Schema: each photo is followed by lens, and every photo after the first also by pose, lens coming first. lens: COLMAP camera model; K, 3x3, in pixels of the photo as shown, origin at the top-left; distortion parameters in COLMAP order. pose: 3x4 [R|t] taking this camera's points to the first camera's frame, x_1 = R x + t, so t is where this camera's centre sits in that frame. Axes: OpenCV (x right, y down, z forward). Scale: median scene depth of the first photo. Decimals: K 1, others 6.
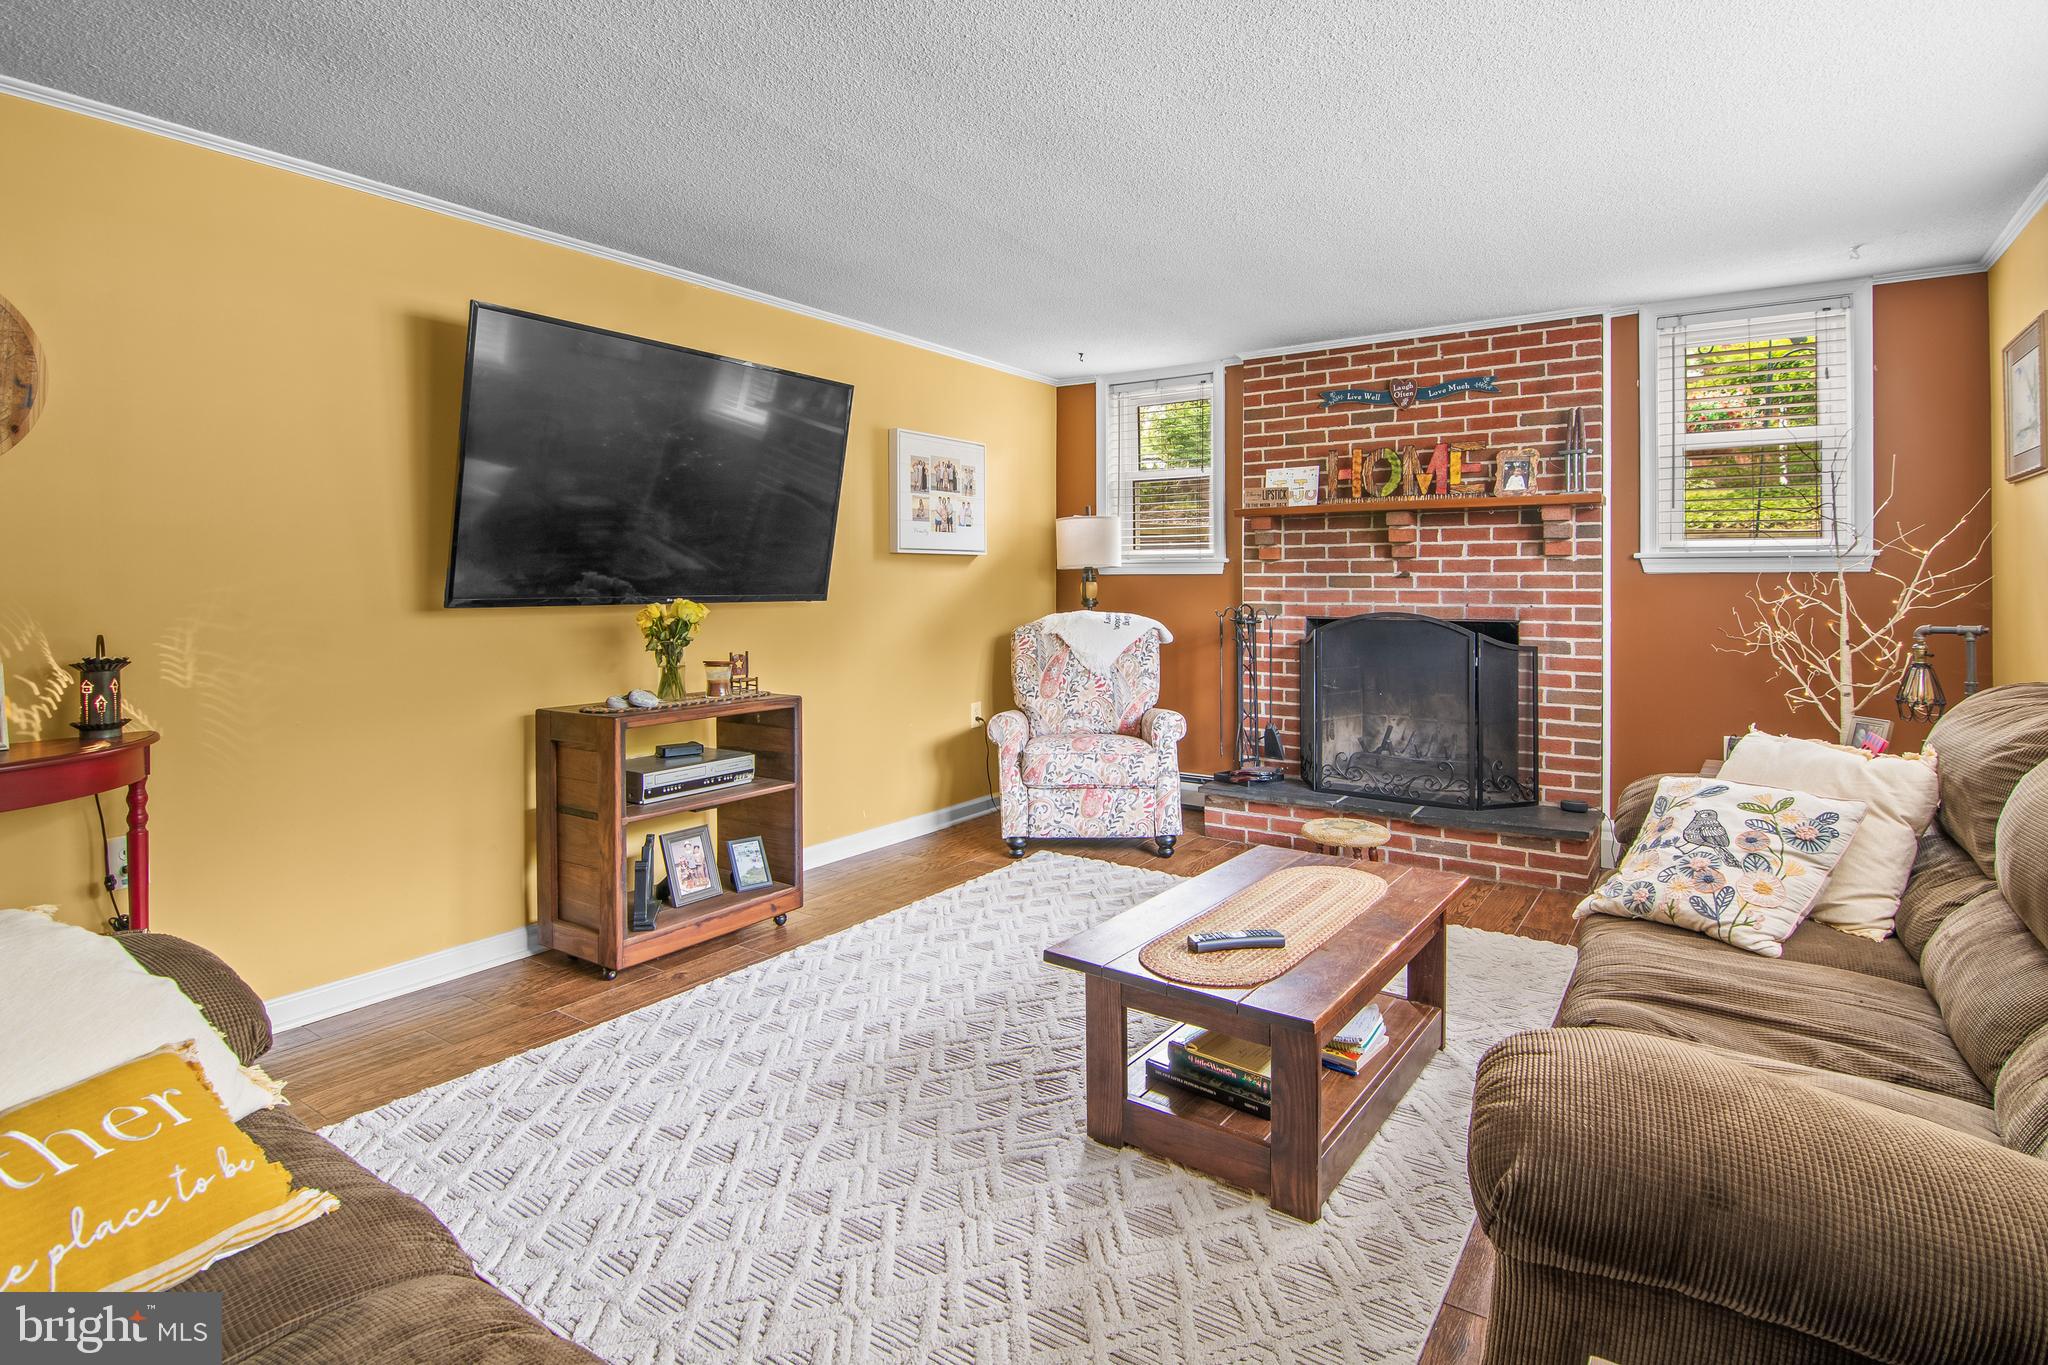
lens RADIAL K [[1032.5, 0, 1039.2], [0, 1032.5, 589.0], [0, 0, 1]] dist [-0.008087, -0.007434]
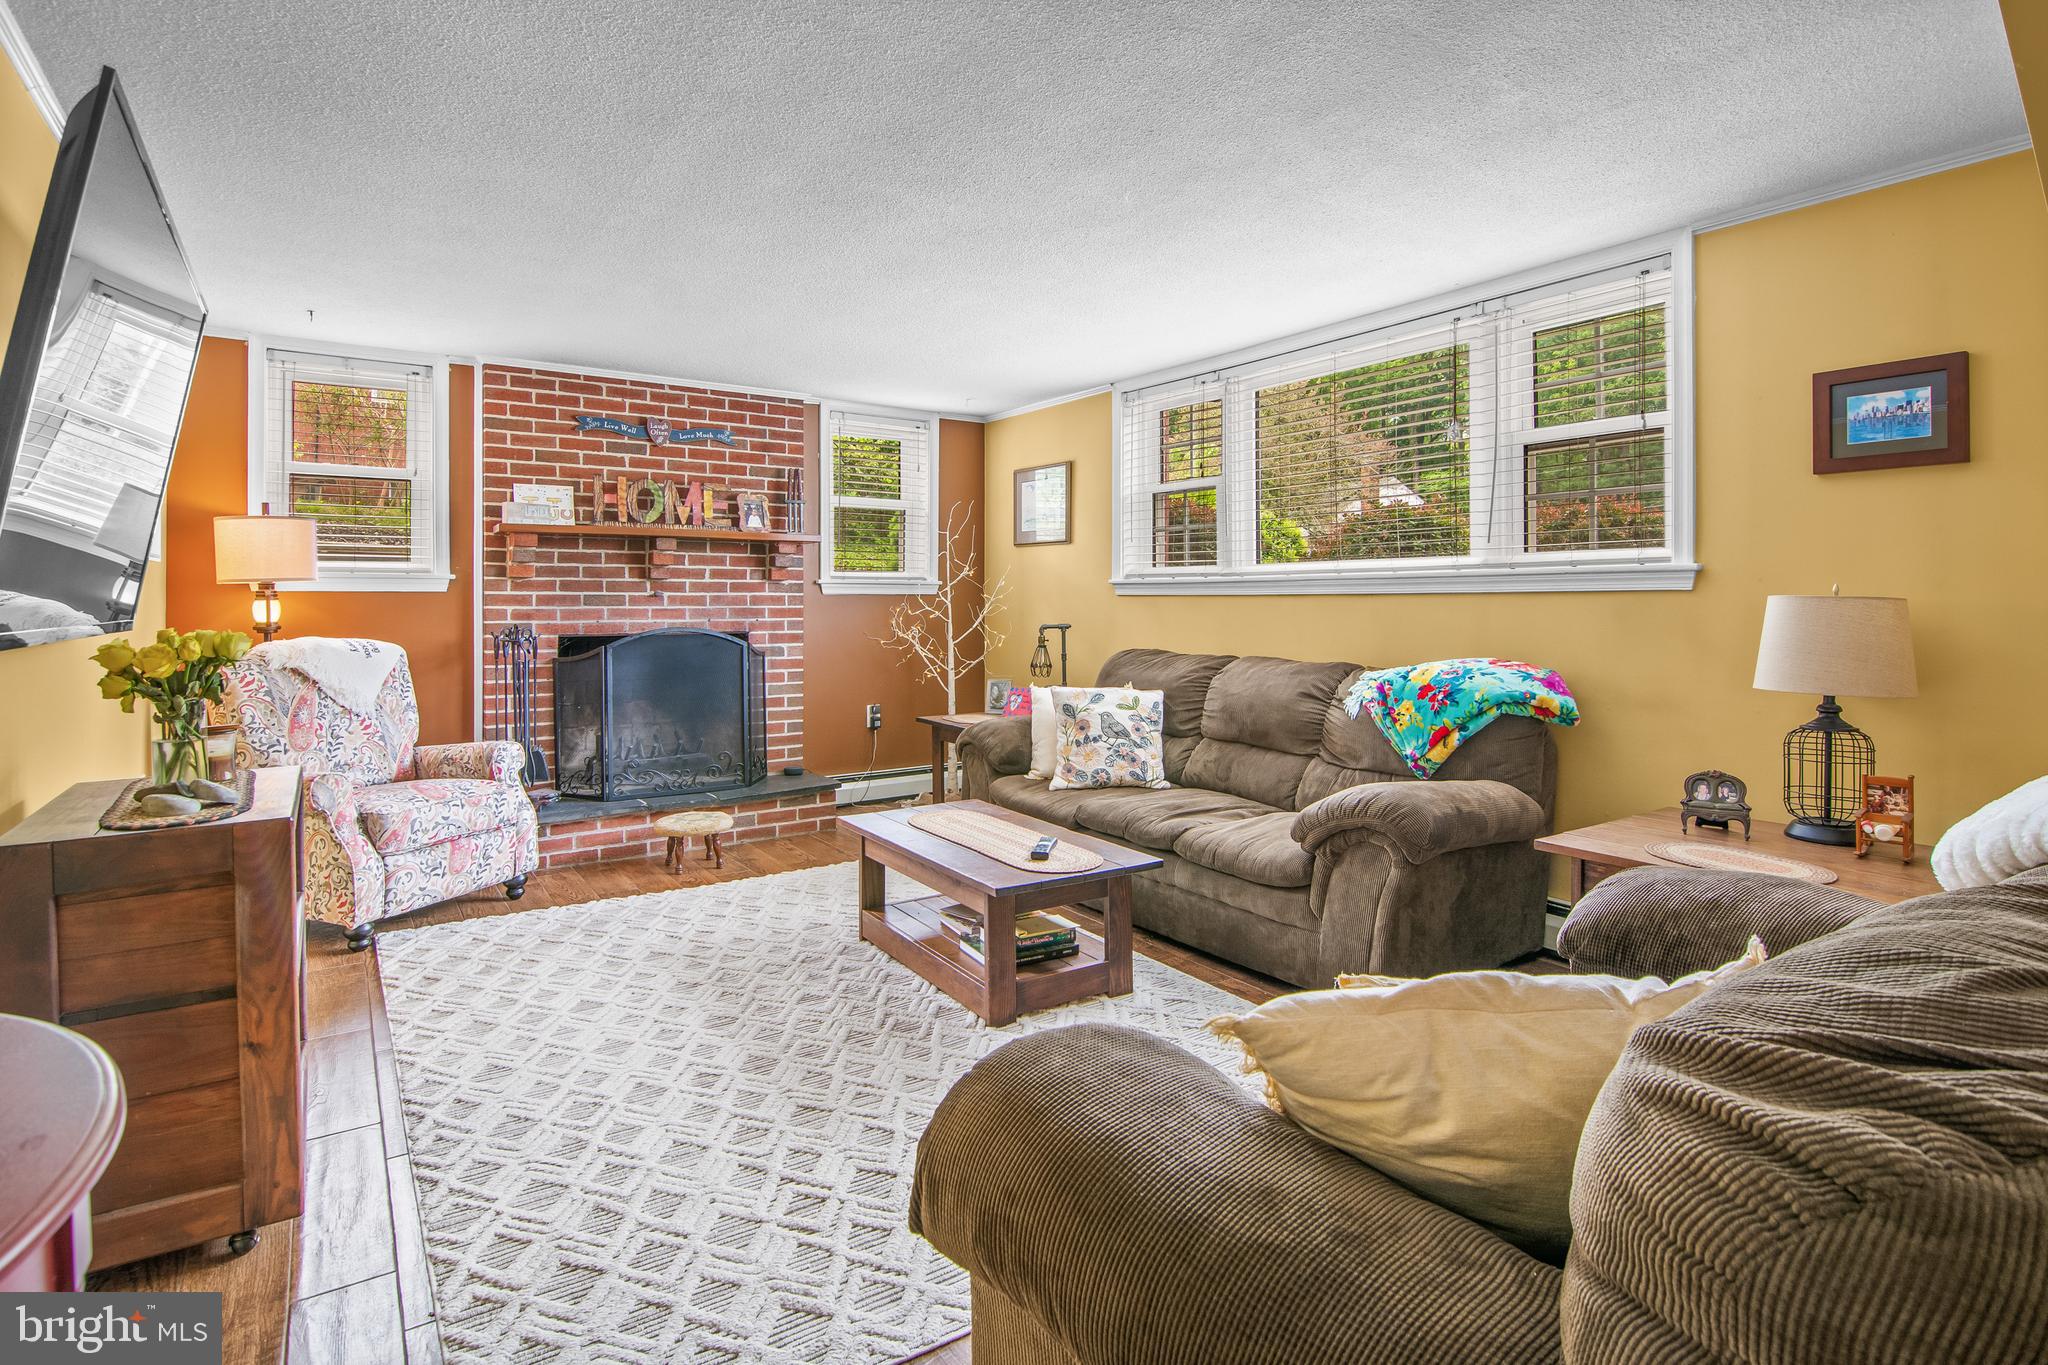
lens RADIAL K [[1032.5, 0, 1012.0], [0, 1032.5, 610.2], [0, 0, 1]] dist [-0.008087, -0.007434]
pose [[0.357264, -0.008939, 0.933961, -0.564334], [0.005916, 0.999956, 0.007307, -0.002389], [-0.933985, 0.002915, 0.357301, 0.248406]]
